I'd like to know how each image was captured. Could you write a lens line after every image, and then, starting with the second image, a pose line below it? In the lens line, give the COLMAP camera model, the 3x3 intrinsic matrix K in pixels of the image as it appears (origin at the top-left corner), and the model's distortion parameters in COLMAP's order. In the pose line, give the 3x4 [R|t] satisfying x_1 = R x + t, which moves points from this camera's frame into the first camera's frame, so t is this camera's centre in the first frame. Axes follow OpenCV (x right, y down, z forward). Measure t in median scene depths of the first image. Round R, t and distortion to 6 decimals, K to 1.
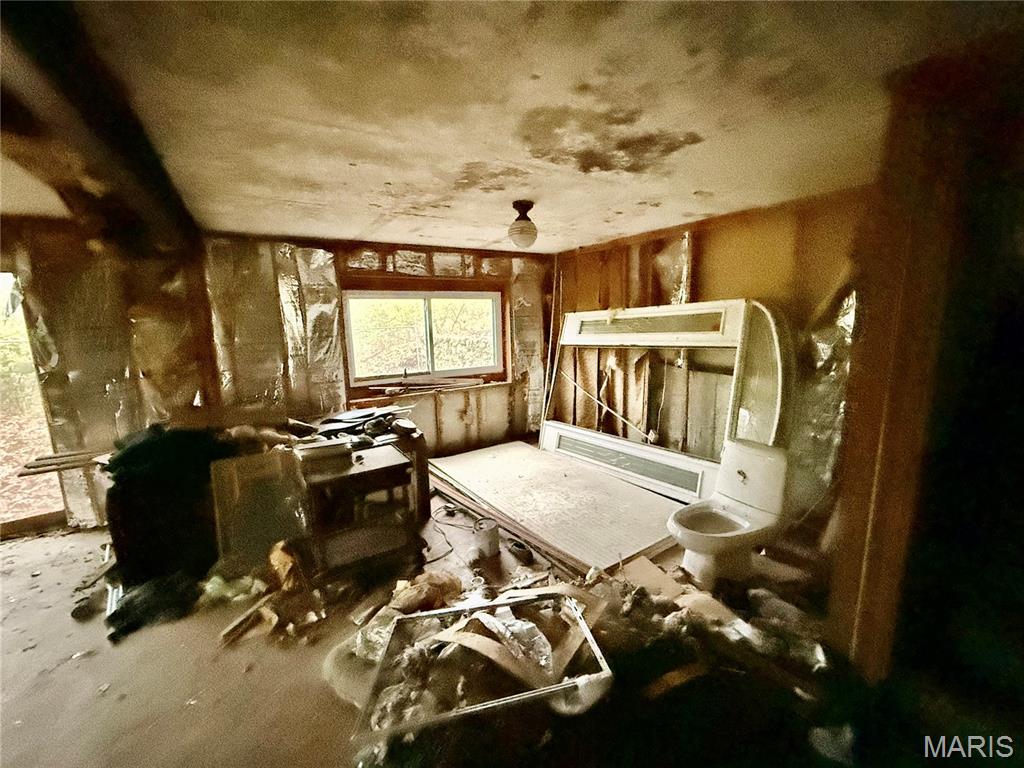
lens RADIAL K [[406.5, 0, 511.0], [0, 406.5, 385.4], [0, 0, 1]] dist [-0.000206, -0.000219]
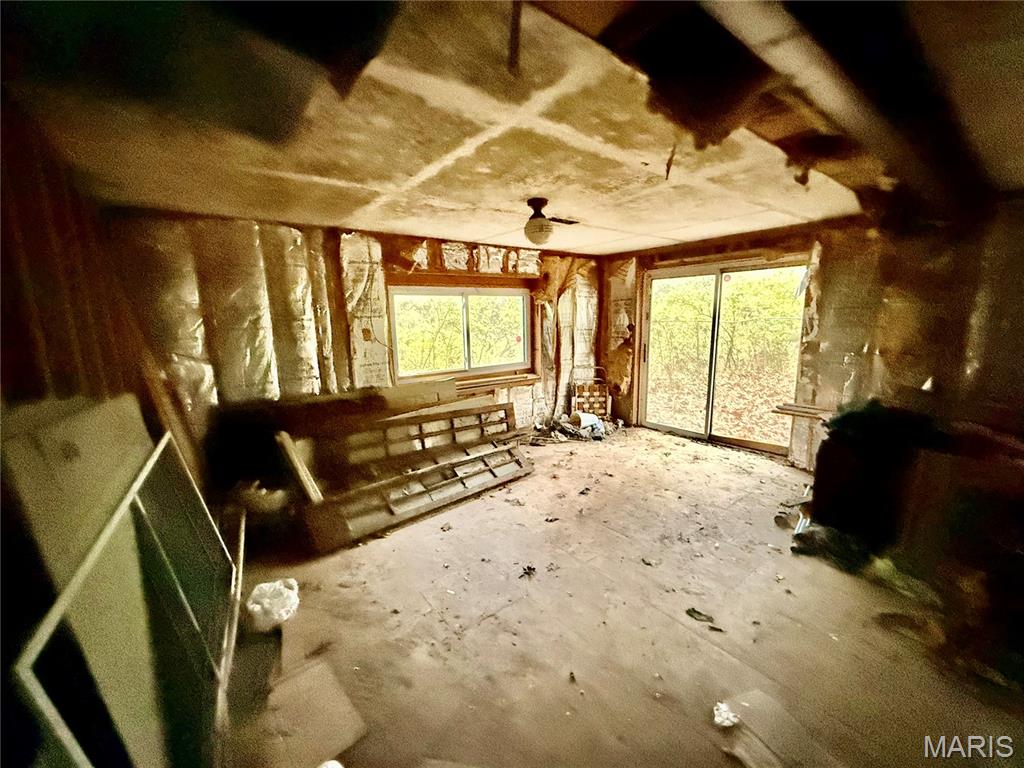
lens RADIAL K [[406.5, 0, 511.0], [0, 406.5, 385.4], [0, 0, 1]] dist [-0.000206, -0.000219]
pose [[0.094429, 0.188004, -0.977618, 0.066521], [-0.147290, 0.973837, 0.173050, 0.020082], [0.984575, 0.127653, 0.119650, -0.071971]]
